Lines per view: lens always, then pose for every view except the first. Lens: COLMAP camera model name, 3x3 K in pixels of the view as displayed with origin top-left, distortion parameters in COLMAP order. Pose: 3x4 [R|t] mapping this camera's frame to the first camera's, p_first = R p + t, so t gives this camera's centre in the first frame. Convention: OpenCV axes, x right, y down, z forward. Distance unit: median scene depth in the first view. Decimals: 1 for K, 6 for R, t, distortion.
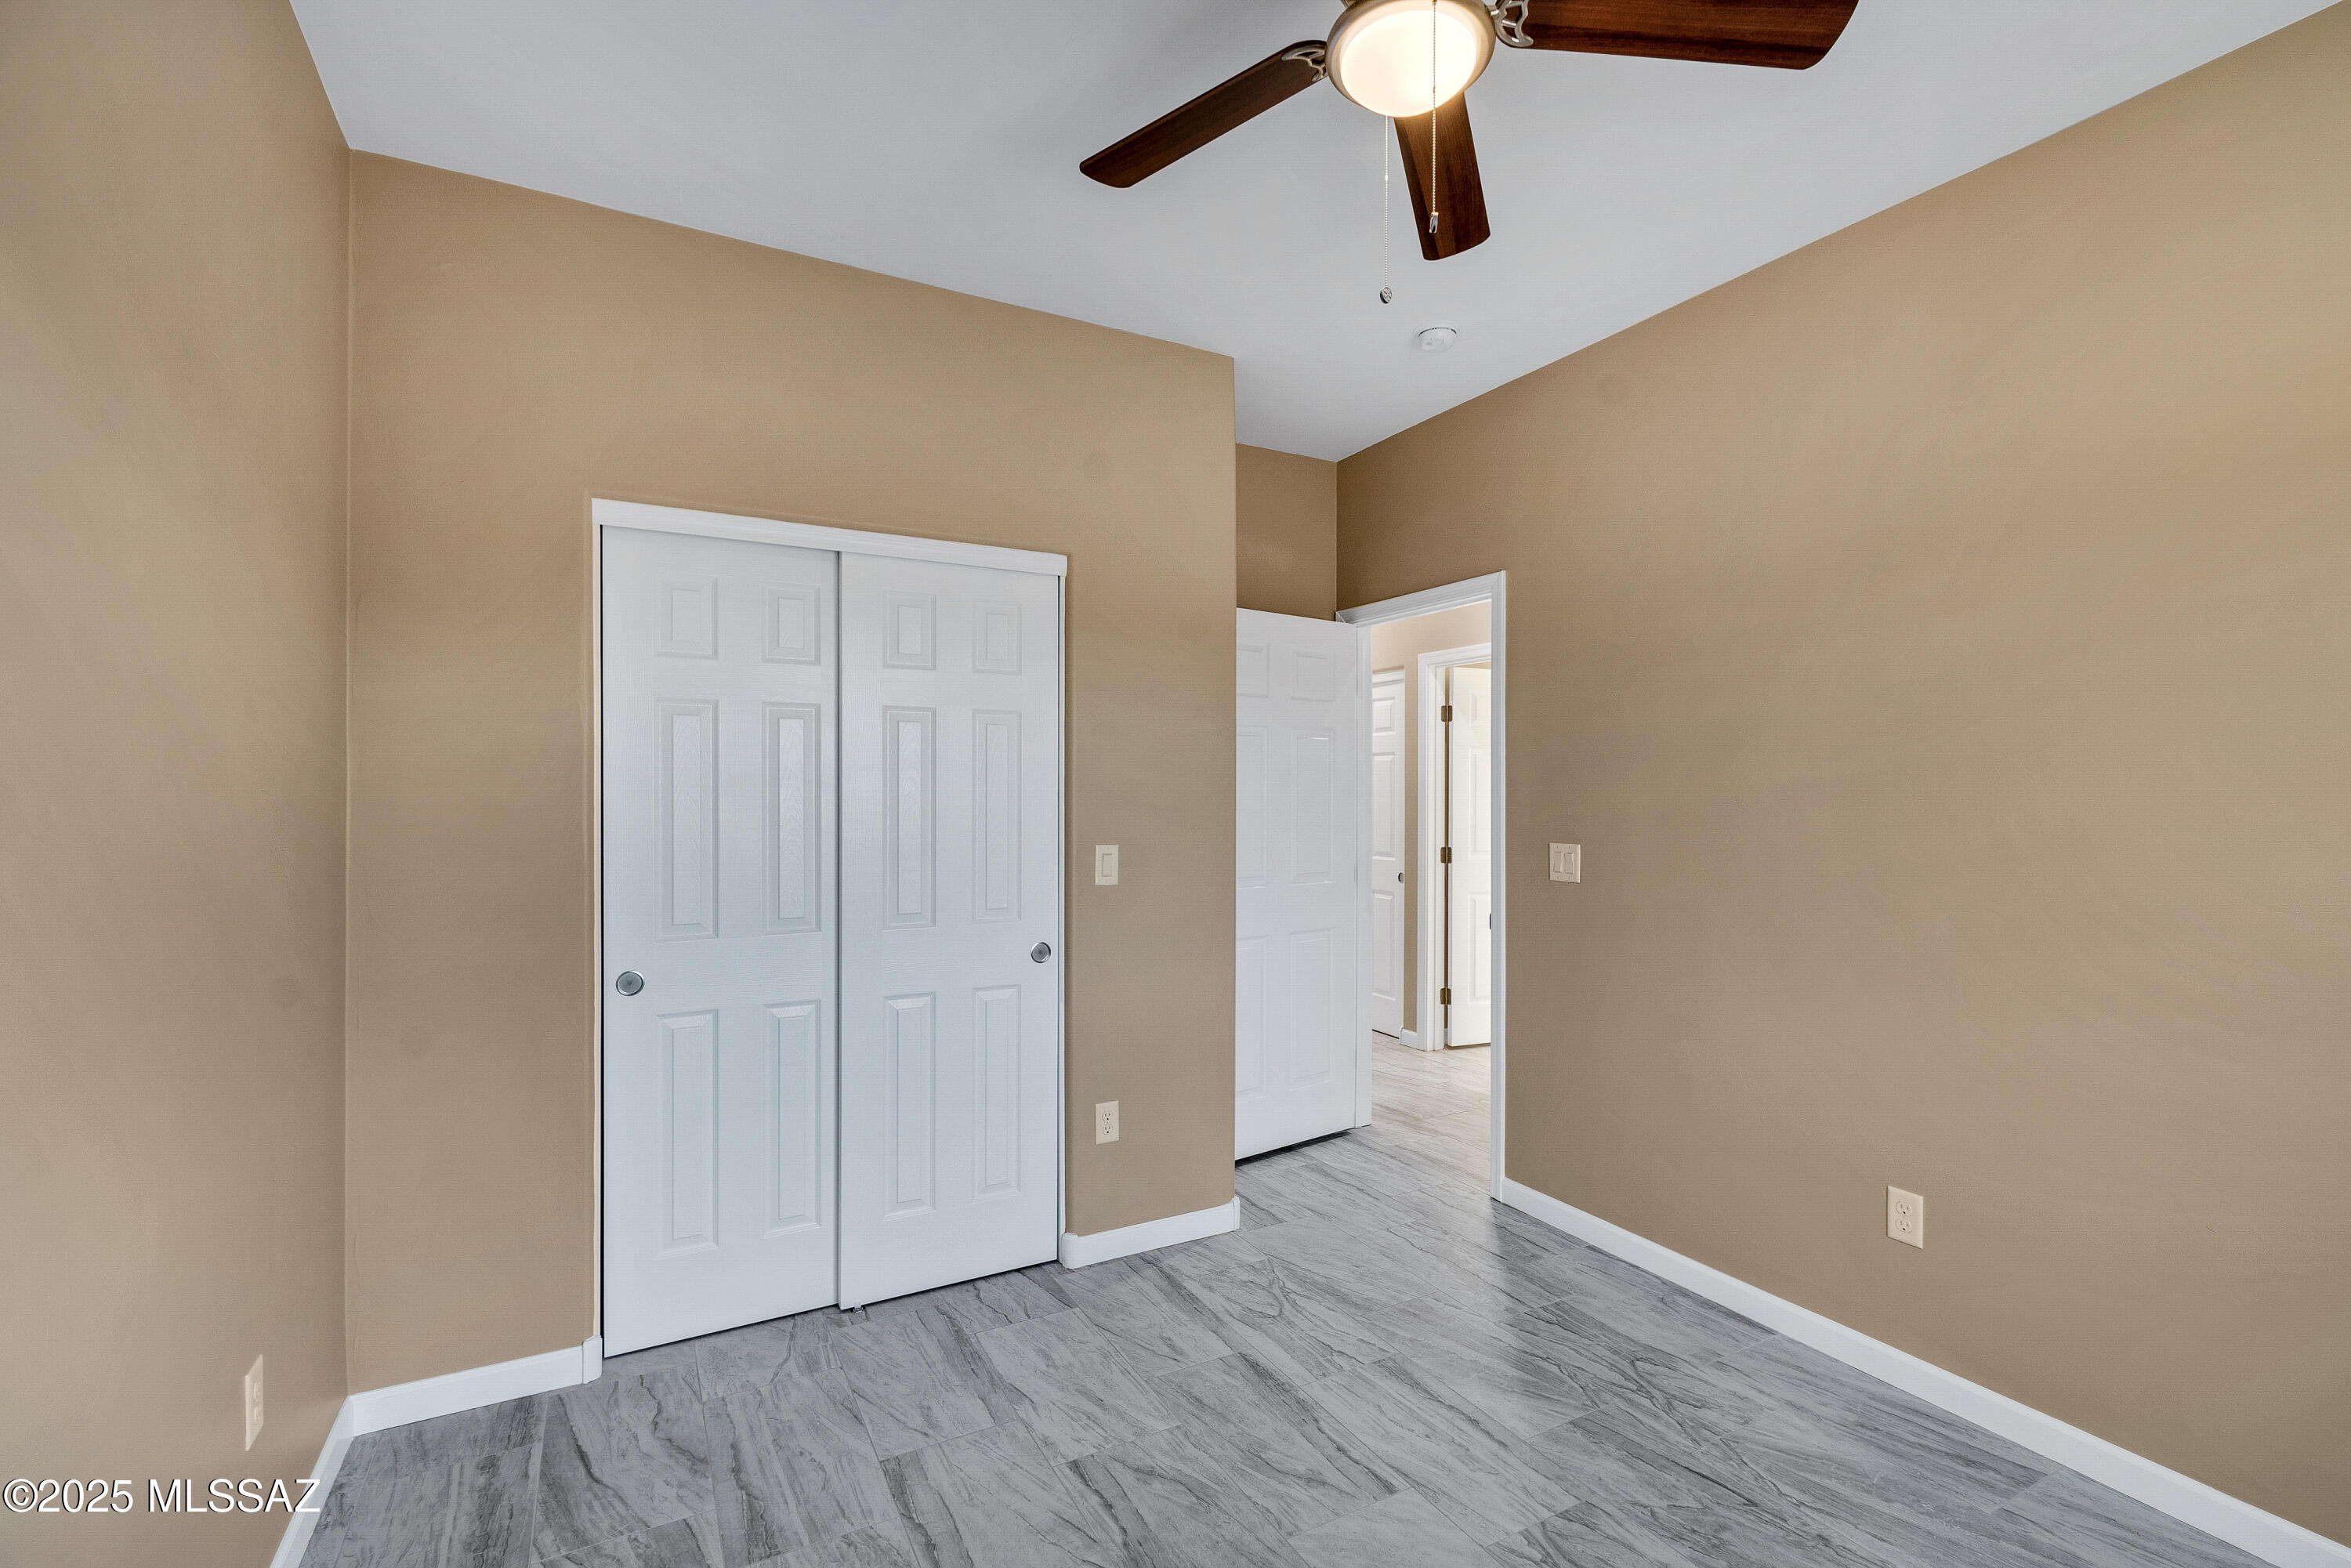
lens RADIAL K [[1068.7, 0, 1189.3], [0, 1068.7, 785.9], [0, 0, 1]] dist [0.003992, -0.000629]
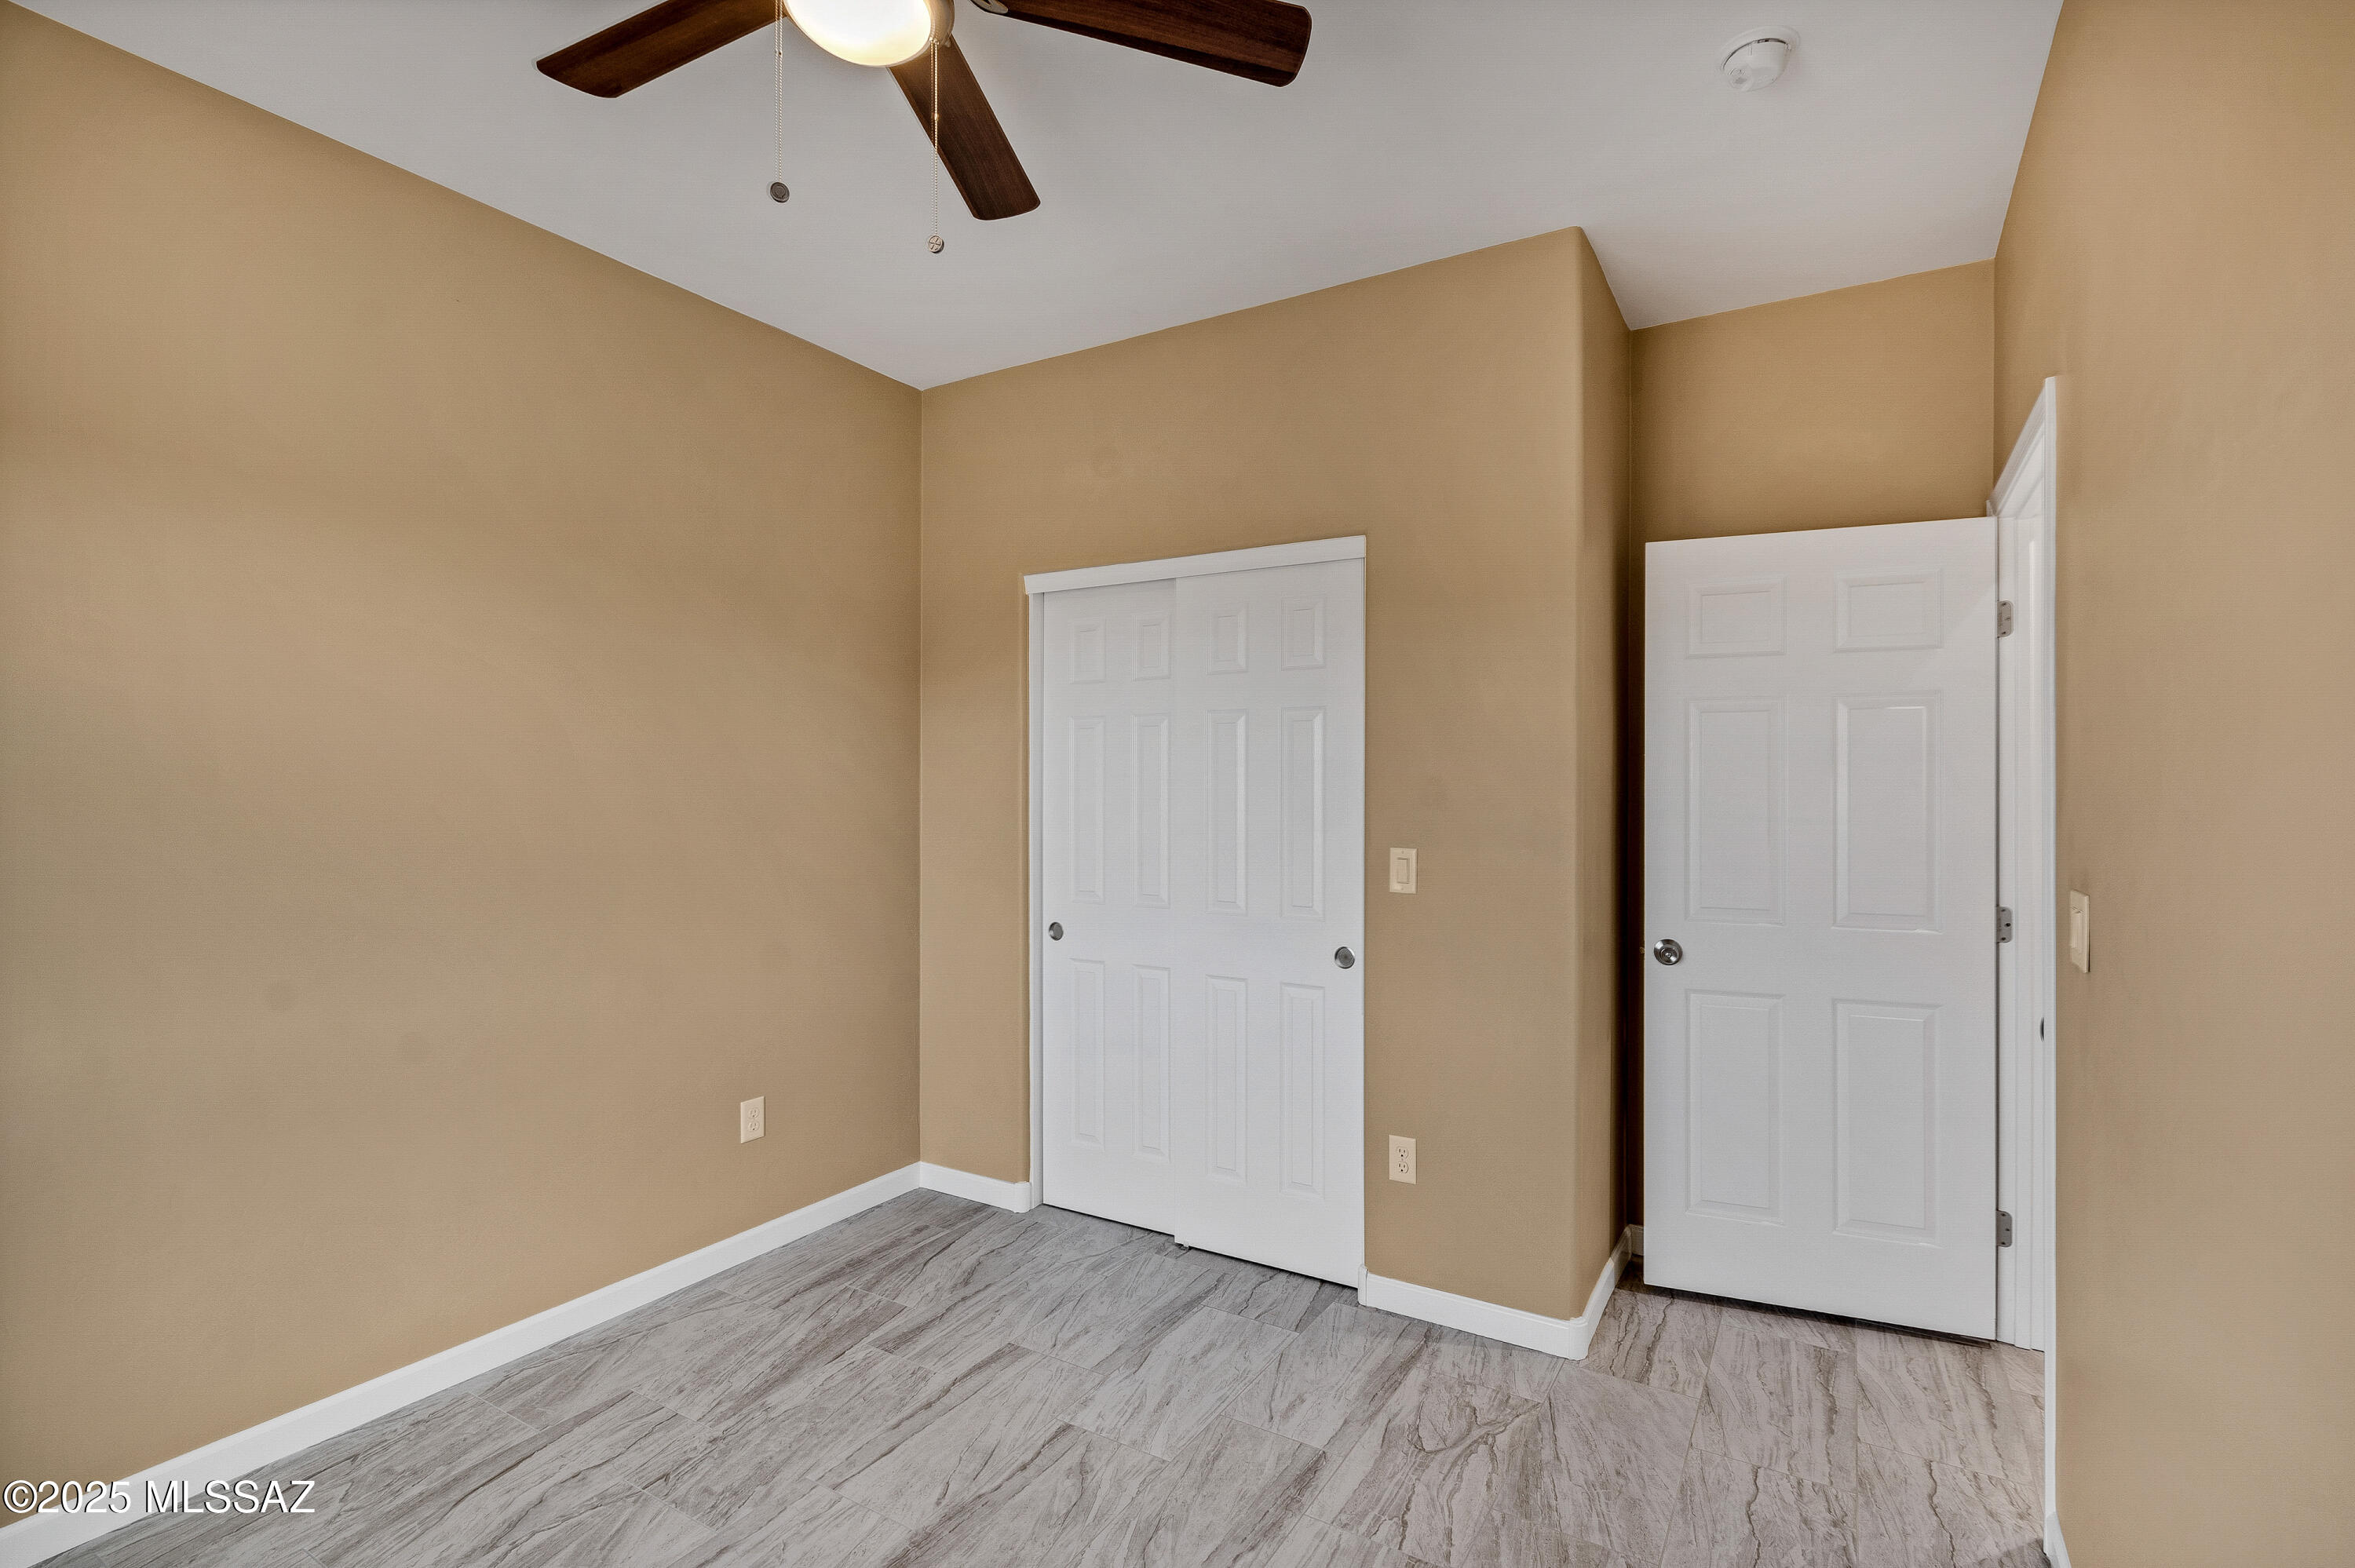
lens RADIAL K [[1070.4, 0, 1232.0], [0, 1070.4, 777.6], [0, 0, 1]] dist [0.003992, -0.000629]
pose [[0.512106, -0.006747, -0.858896, 0.622566], [0.001362, 0.999974, -0.007043, 0.002704], [0.858921, 0.002437, 0.512102, 0.422625]]
